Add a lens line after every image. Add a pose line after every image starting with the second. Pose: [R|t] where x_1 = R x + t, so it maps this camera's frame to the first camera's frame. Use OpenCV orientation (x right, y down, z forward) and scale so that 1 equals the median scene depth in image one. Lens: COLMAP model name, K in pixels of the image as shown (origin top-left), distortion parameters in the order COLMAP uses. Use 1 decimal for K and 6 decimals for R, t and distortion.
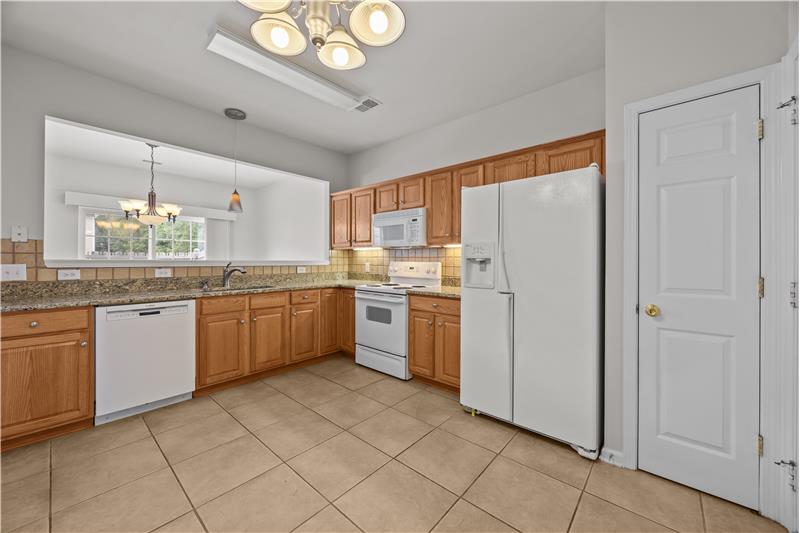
lens RADIAL K [[307.4, 0, 397.3], [0, 307.4, 262.6], [0, 0, 1]] dist [-0.001671, 0.000323]
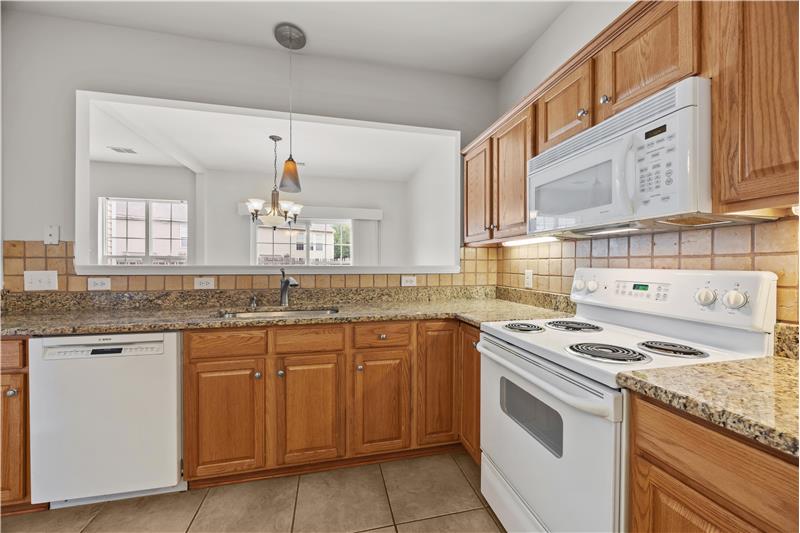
lens RADIAL K [[307.4, 0, 396.9], [0, 307.4, 268.4], [0, 0, 1]] dist [-0.001671, 0.000323]
pose [[0.817455, 0.004373, -0.575976, 0.023203], [-0.002224, 0.999988, 0.004436, -0.004838], [0.575989, -0.002345, 0.817454, 0.607486]]
